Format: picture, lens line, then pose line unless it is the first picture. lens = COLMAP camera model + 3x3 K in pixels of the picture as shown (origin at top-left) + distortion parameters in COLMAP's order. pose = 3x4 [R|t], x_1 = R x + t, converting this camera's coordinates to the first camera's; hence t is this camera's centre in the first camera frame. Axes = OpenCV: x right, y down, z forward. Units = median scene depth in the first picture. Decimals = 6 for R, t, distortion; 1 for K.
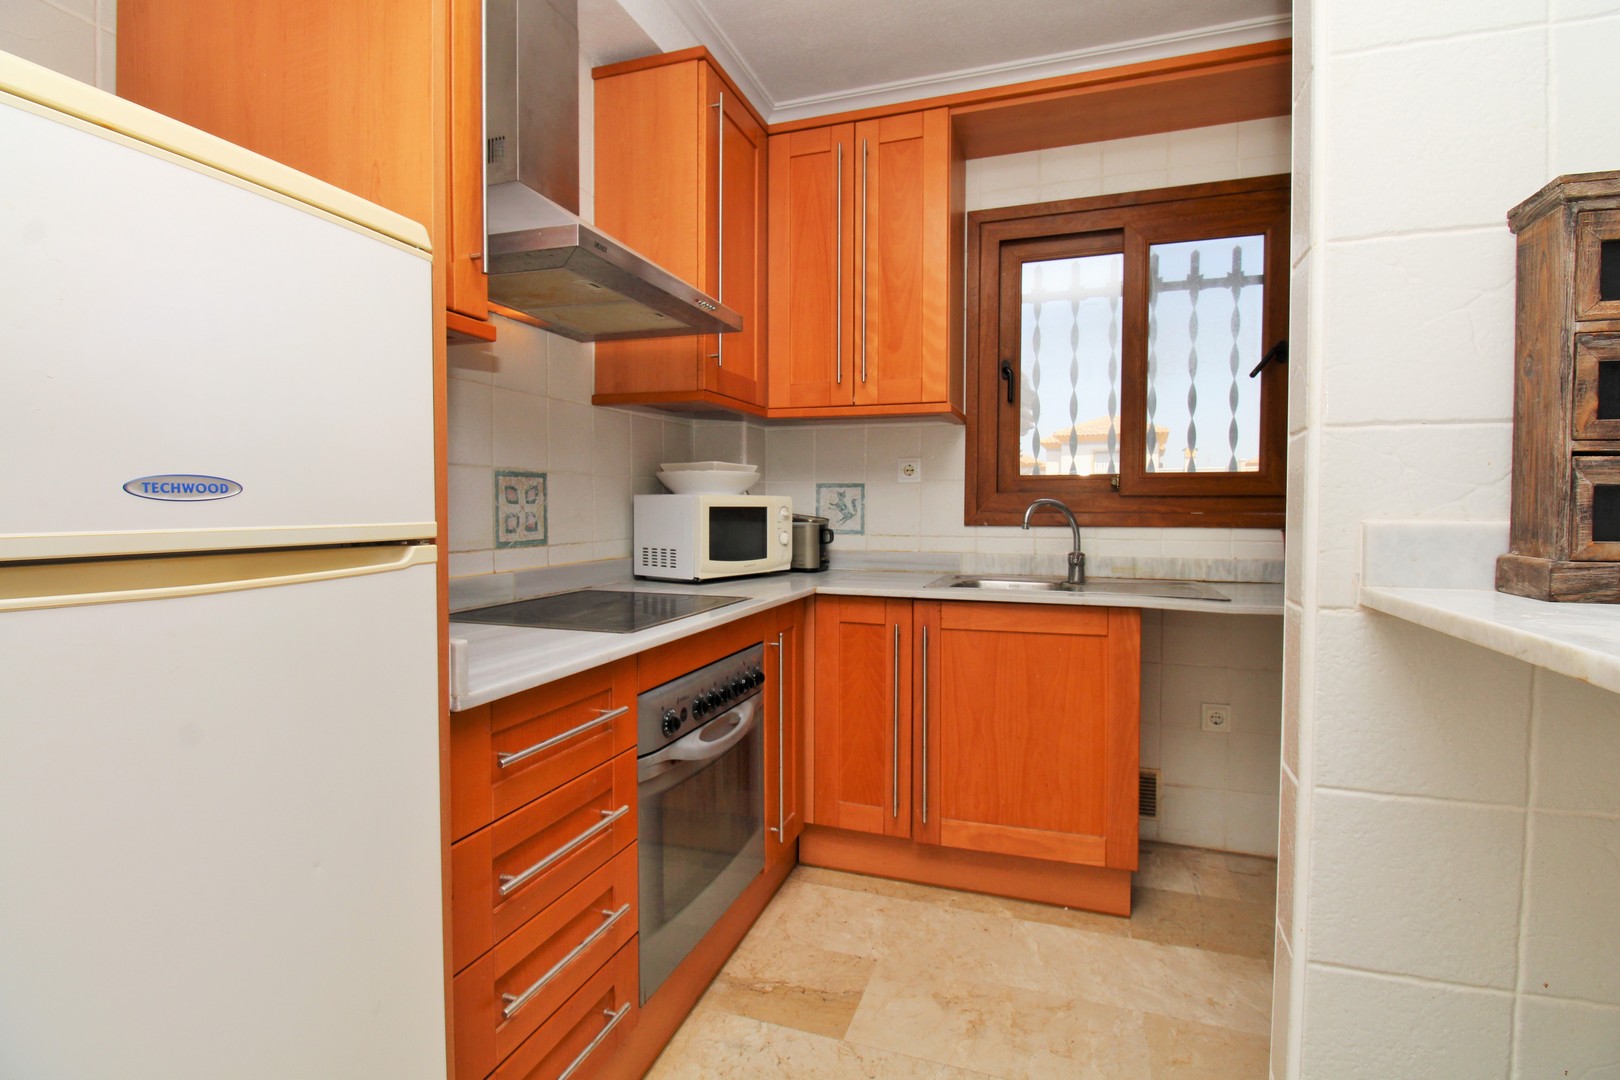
lens RADIAL K [[753.2, 0, 814.2], [0, 753.2, 531.9], [0, 0, 1]] dist [-0.003857, -0.011210]
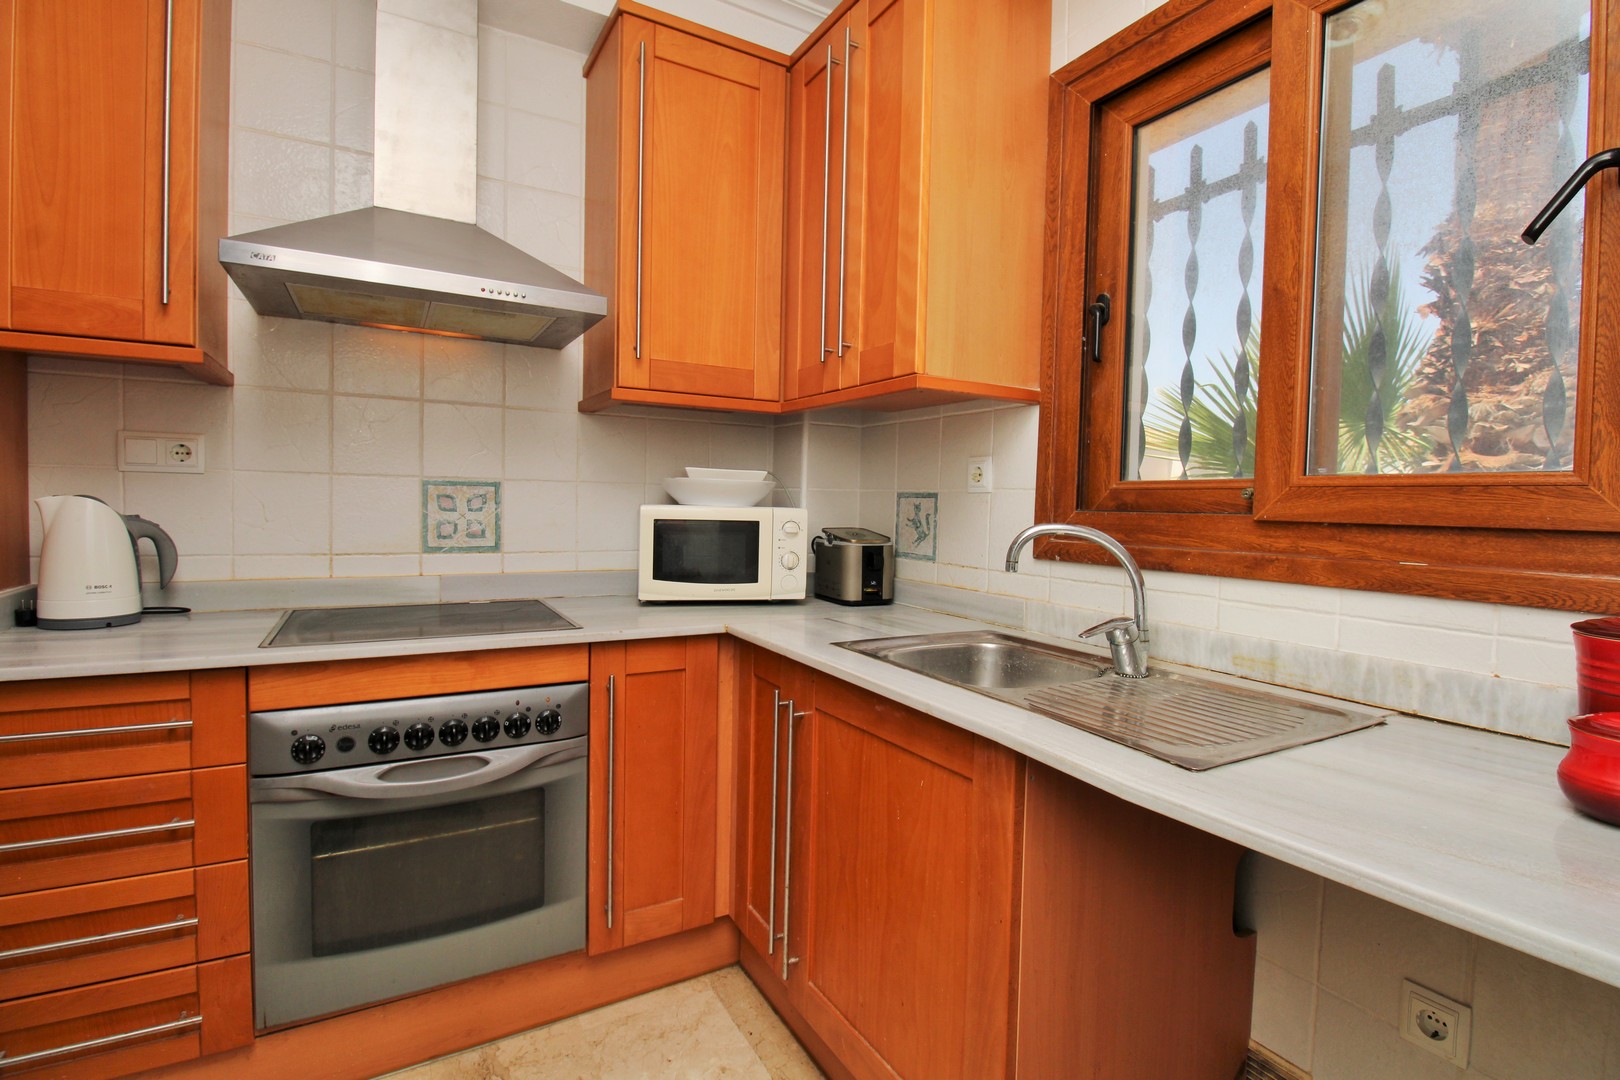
lens RADIAL K [[753.2, 0, 814.2], [0, 753.2, 531.9], [0, 0, 1]] dist [-0.003857, -0.011210]
pose [[0.756000, 0.040569, -0.653313, 0.535320], [-0.044305, 0.998960, 0.010765, -0.033545], [0.653070, 0.020806, 0.757011, 0.422578]]
